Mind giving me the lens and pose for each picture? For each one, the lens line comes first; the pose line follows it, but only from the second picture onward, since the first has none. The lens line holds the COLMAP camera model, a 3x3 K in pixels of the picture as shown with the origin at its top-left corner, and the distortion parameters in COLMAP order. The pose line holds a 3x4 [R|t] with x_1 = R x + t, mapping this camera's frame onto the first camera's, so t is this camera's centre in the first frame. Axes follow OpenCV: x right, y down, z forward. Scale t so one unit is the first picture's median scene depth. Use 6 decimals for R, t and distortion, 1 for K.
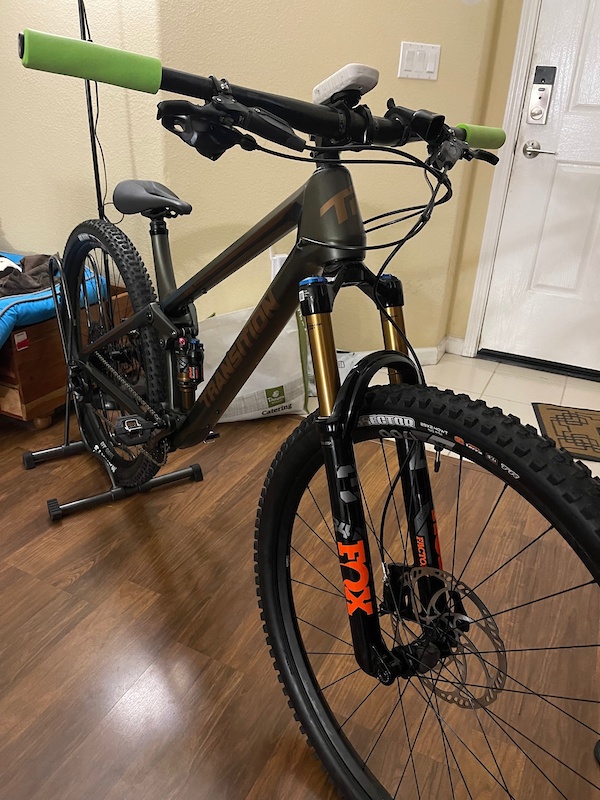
lens RADIAL K [[607.8, 0, 301.6], [0, 607.8, 408.7], [0, 0, 1]] dist [0.043105, -0.064609]
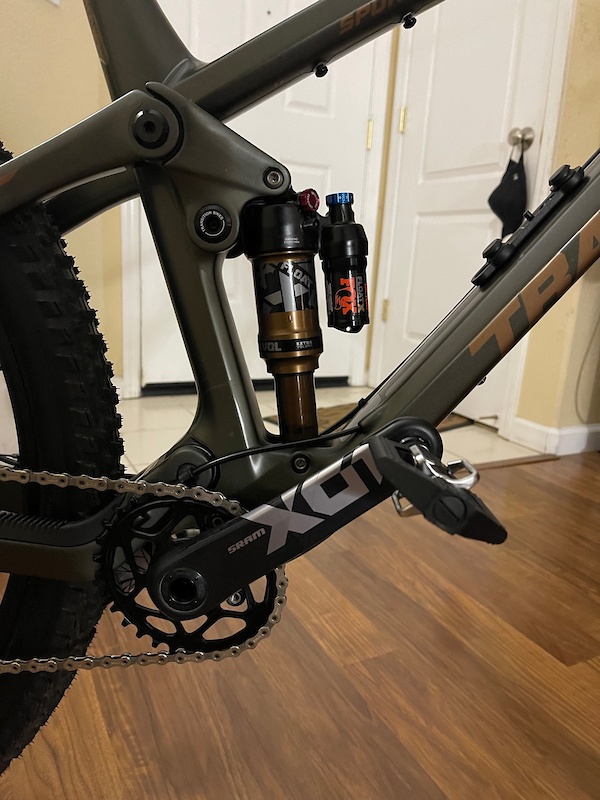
lens RADIAL K [[607.8, 0, 301.6], [0, 607.8, 408.7], [0, 0, 1]] dist [0.043105, -0.064609]
pose [[0.590923, -0.203822, 0.780556, -0.270952], [0.324118, 0.946015, 0.001653, -0.006514], [-0.738754, 0.252015, 0.625084, 0.488512]]
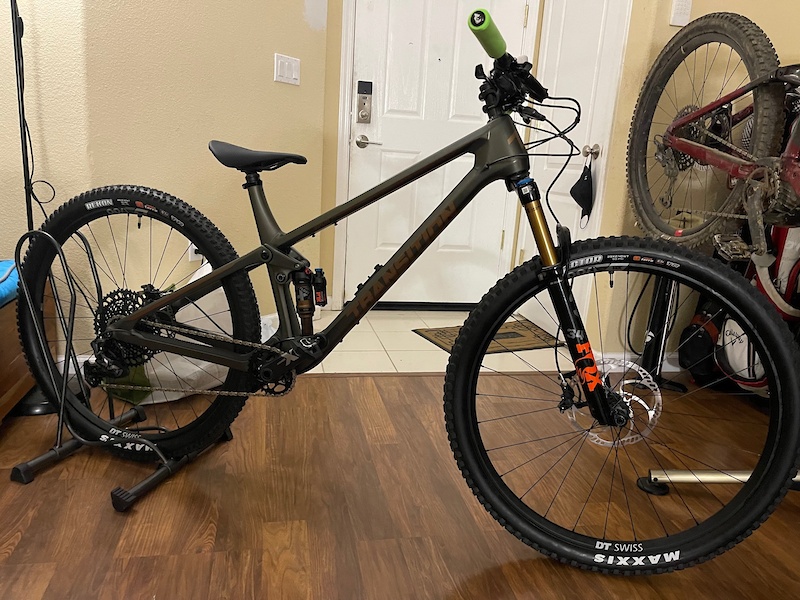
lens RADIAL K [[607.8, 0, 400.0], [0, 607.8, 300.0], [0, 0, 1]] dist [0.043105, -0.064609]
pose [[0.788121, -0.137372, 0.599995, -0.438743], [0.245077, 0.964212, -0.101158, 0.058348], [-0.564626, 0.226769, 0.793582, 0.004165]]
